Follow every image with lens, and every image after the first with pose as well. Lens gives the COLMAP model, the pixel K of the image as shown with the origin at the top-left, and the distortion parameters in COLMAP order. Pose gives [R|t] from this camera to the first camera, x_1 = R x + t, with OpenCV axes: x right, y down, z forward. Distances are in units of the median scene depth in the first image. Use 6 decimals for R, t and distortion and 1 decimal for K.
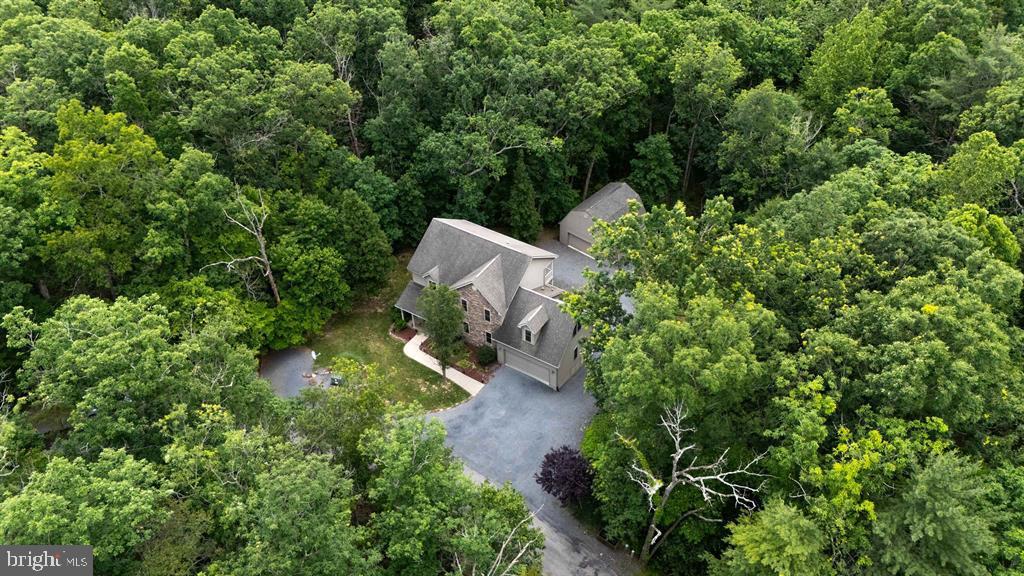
lens RADIAL K [[758.1, 0, 511.4], [0, 758.1, 291.1], [0, 0, 1]] dist [0.008540, -0.014495]
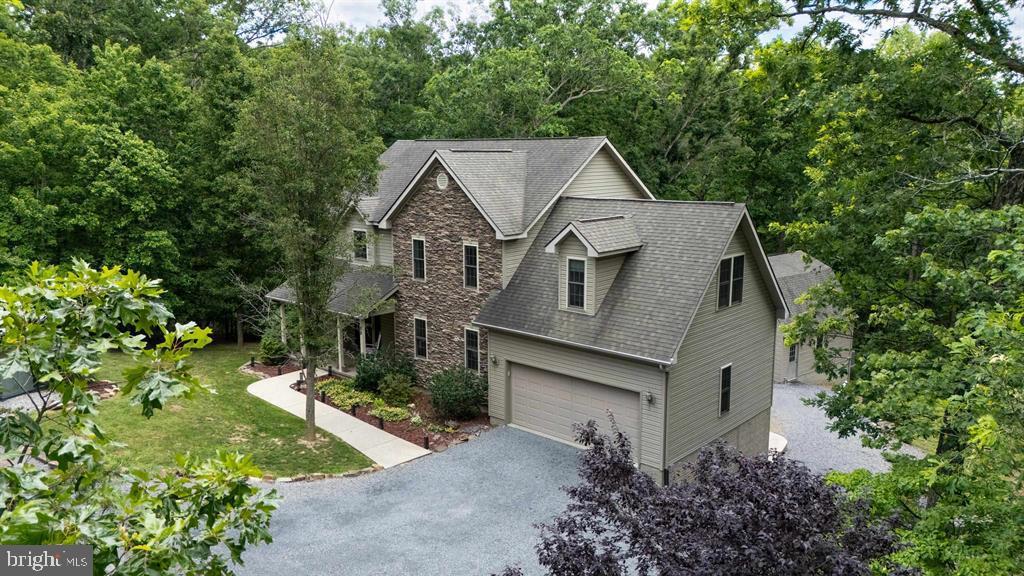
lens RADIAL K [[758.1, 0, 514.0], [0, 758.1, 288.8], [0, 0, 1]] dist [0.008540, -0.014495]
pose [[0.985949, 0.037360, -0.162816, 0.047603], [-0.124157, 0.815962, -0.564616, 0.241549], [0.111758, 0.576897, 0.809136, 0.711837]]
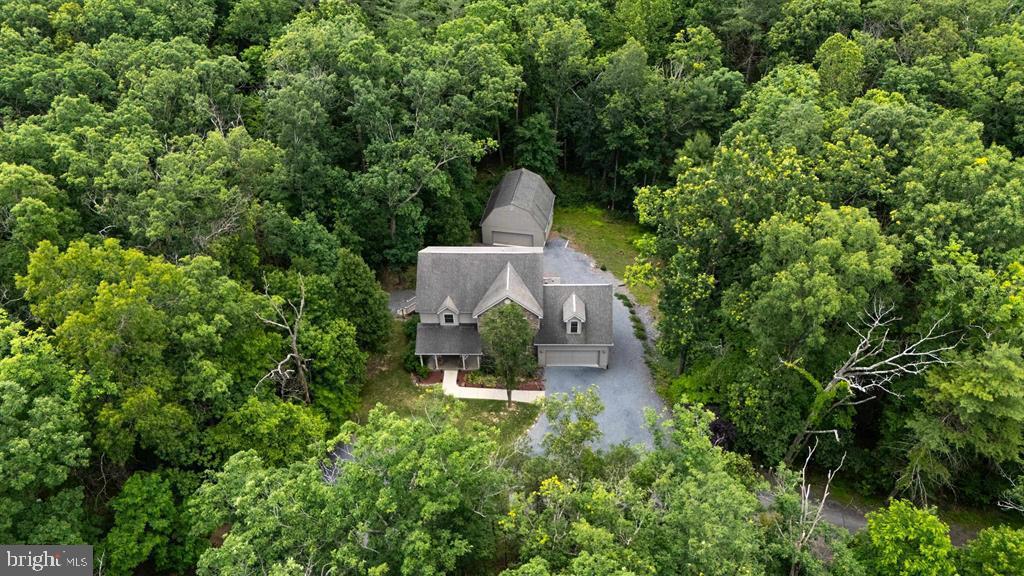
lens RADIAL K [[758.1, 0, 509.8], [0, 758.1, 284.8], [0, 0, 1]] dist [0.008540, -0.014495]
pose [[0.856267, -0.337438, 0.391079, -0.411048], [0.343772, 0.937375, 0.056115, -0.076306], [-0.385523, 0.086392, 0.918645, 0.106340]]
